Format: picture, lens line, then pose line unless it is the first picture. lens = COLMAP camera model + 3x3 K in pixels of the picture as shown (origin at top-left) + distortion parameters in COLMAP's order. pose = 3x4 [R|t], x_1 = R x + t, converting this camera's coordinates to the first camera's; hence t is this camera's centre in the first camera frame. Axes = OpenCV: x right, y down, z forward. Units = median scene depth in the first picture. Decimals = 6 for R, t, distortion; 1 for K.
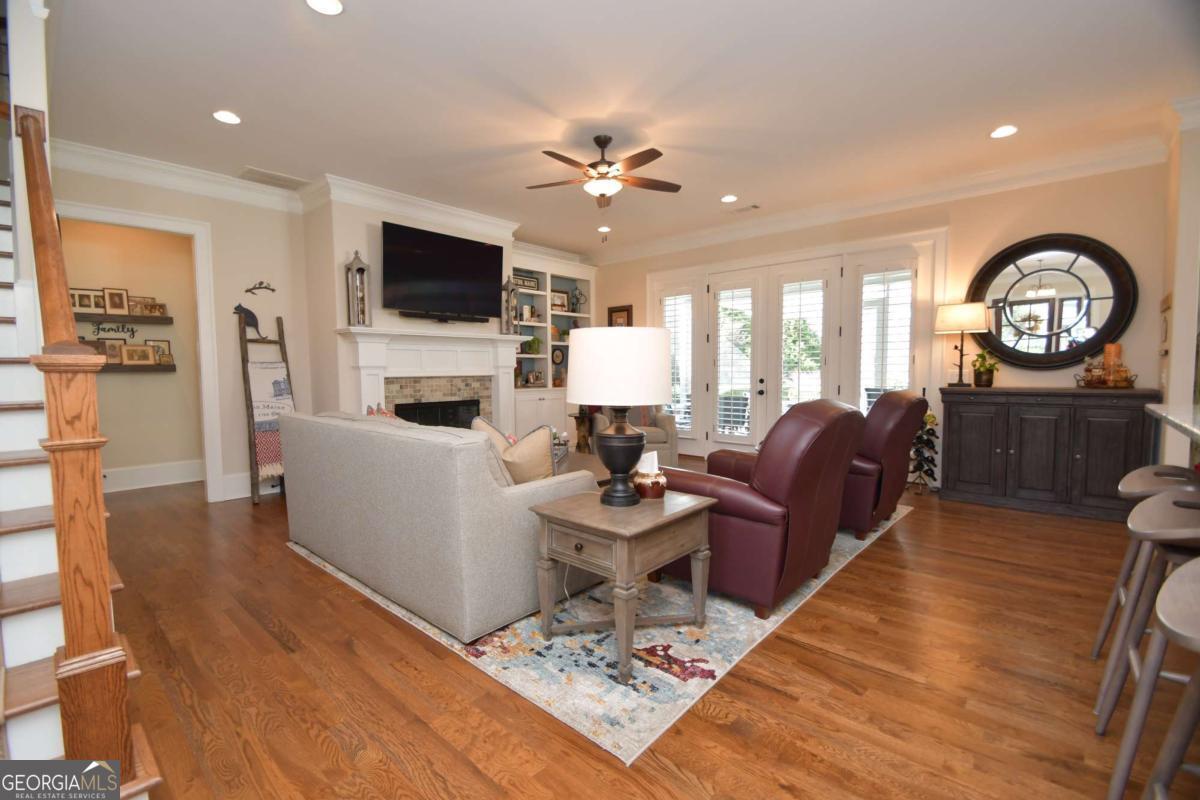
lens RADIAL K [[523.6, 0, 590.2], [0, 523.6, 404.2], [0, 0, 1]] dist [0.001342, -0.012050]
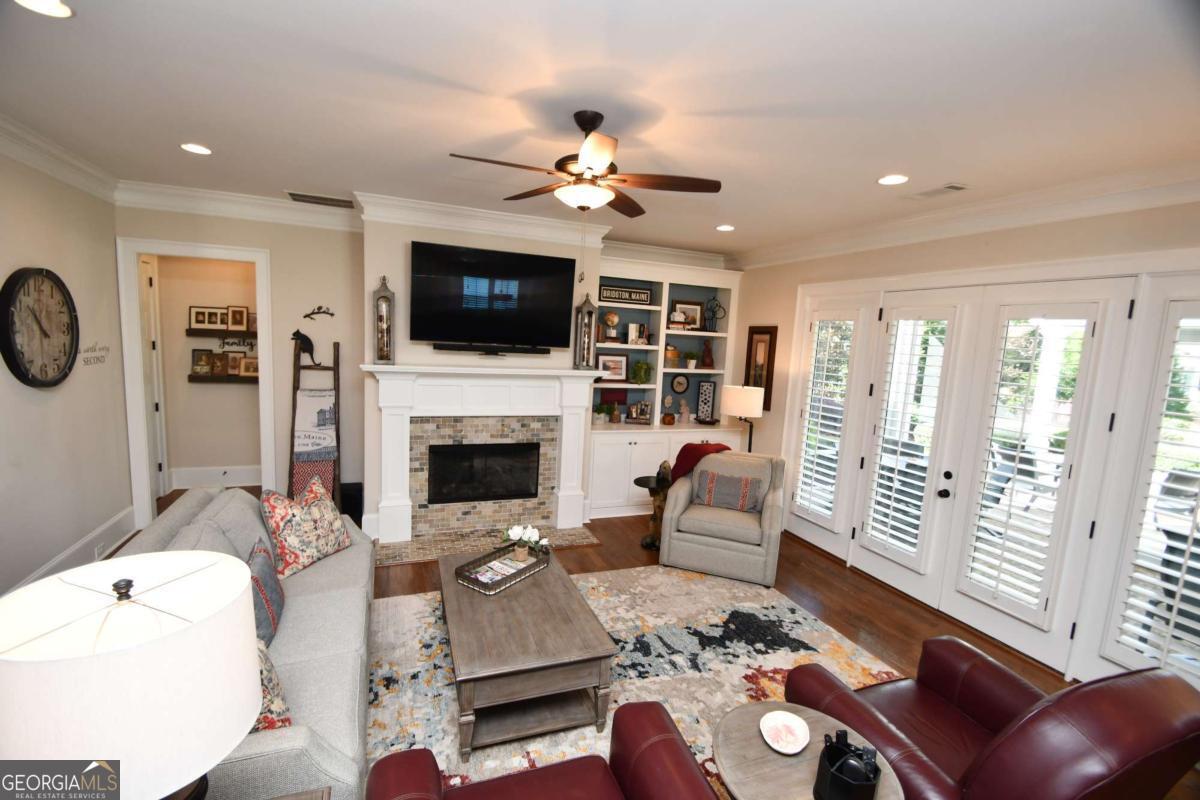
lens RADIAL K [[523.6, 0, 590.2], [0, 523.6, 404.2], [0, 0, 1]] dist [0.001342, -0.012050]
pose [[0.892346, 0.111199, -0.437439, 0.255217], [-0.088208, 0.993453, 0.072601, -0.159206], [0.442648, -0.026200, 0.896313, 0.324136]]
